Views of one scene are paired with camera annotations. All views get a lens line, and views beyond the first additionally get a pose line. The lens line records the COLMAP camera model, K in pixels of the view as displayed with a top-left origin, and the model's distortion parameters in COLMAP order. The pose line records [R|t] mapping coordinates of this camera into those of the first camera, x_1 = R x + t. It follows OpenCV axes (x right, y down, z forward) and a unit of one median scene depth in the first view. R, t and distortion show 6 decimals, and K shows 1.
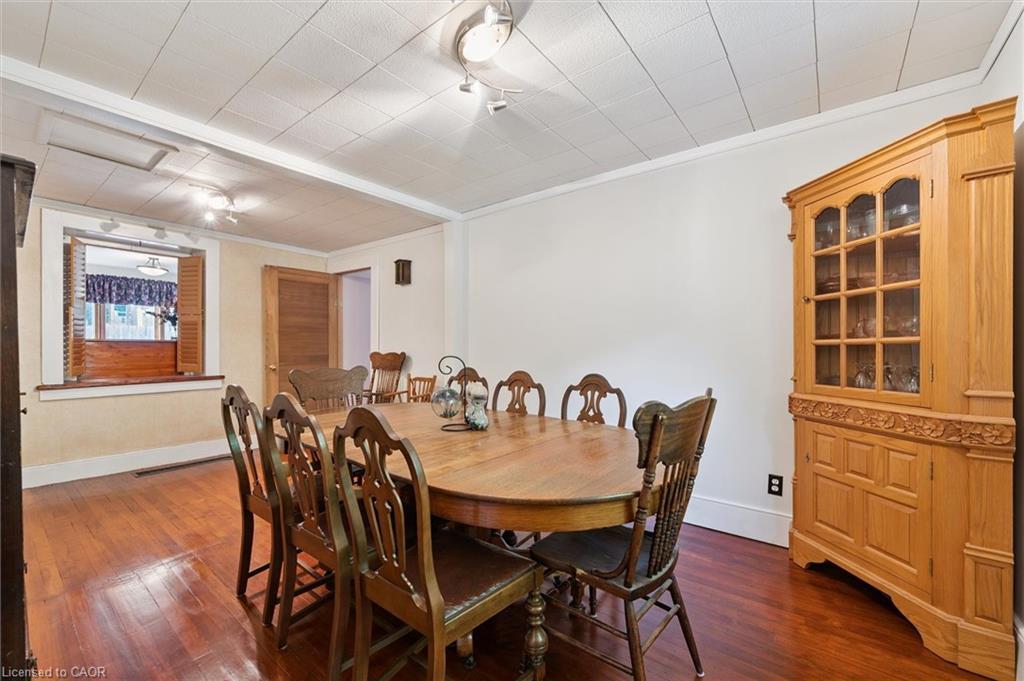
lens RADIAL K [[406.6, 0, 507.0], [0, 406.6, 337.2], [0, 0, 1]] dist [0.001188, 0.000166]
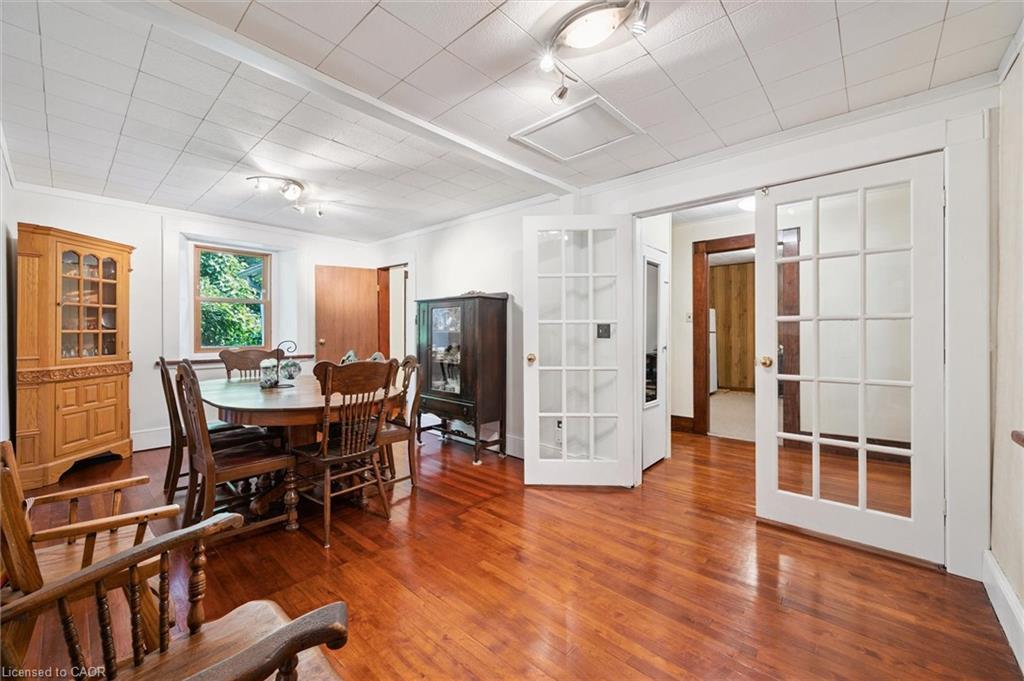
lens RADIAL K [[405.9, 0, 509.6], [0, 405.9, 330.4], [0, 0, 1]] dist [-0.000956, -0.000223]
pose [[-0.998383, 0.003250, 0.056744, -1.097967], [0.001829, 0.999684, -0.025075, 0.049746], [-0.056807, -0.024931, -0.998074, 2.528078]]
